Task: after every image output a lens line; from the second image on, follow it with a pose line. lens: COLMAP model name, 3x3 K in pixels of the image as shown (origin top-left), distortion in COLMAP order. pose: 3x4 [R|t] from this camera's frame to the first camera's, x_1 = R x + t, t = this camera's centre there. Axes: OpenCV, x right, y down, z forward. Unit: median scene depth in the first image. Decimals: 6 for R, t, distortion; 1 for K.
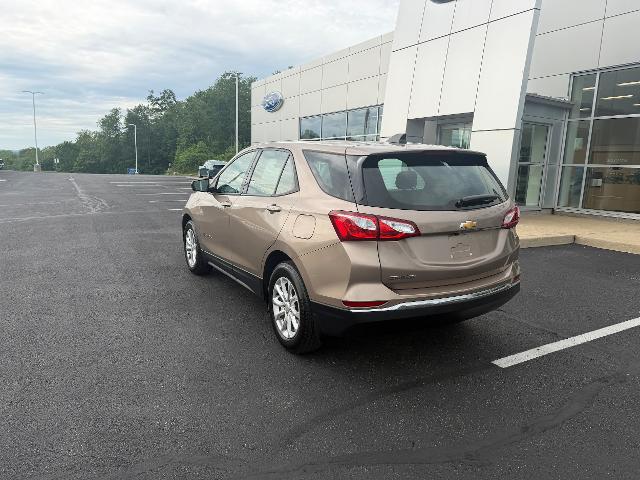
lens RADIAL K [[450.9, 0, 302.1], [0, 450.9, 249.2], [0, 0, 1]] dist [0.035334, -0.052581]
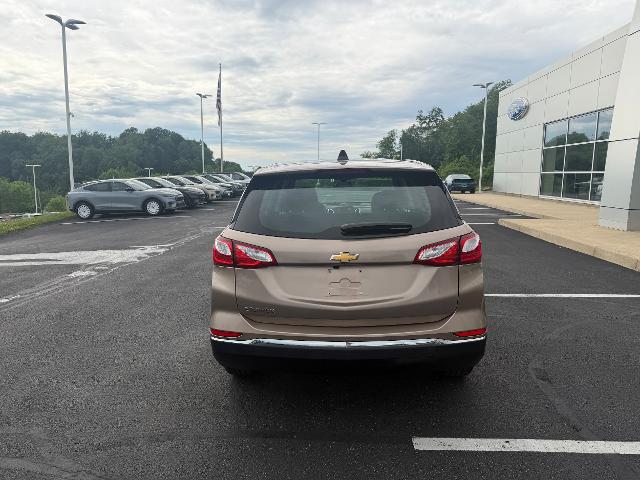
lens RADIAL K [[451.4, 0, 314.5], [0, 451.4, 240.8], [0, 0, 1]] dist [-0.006868, -0.006494]
pose [[0.832894, 0.044949, -0.551605, 0.093715], [-0.072579, 0.996960, -0.028351, -0.006705], [0.548654, 0.063648, 0.833624, 0.035224]]
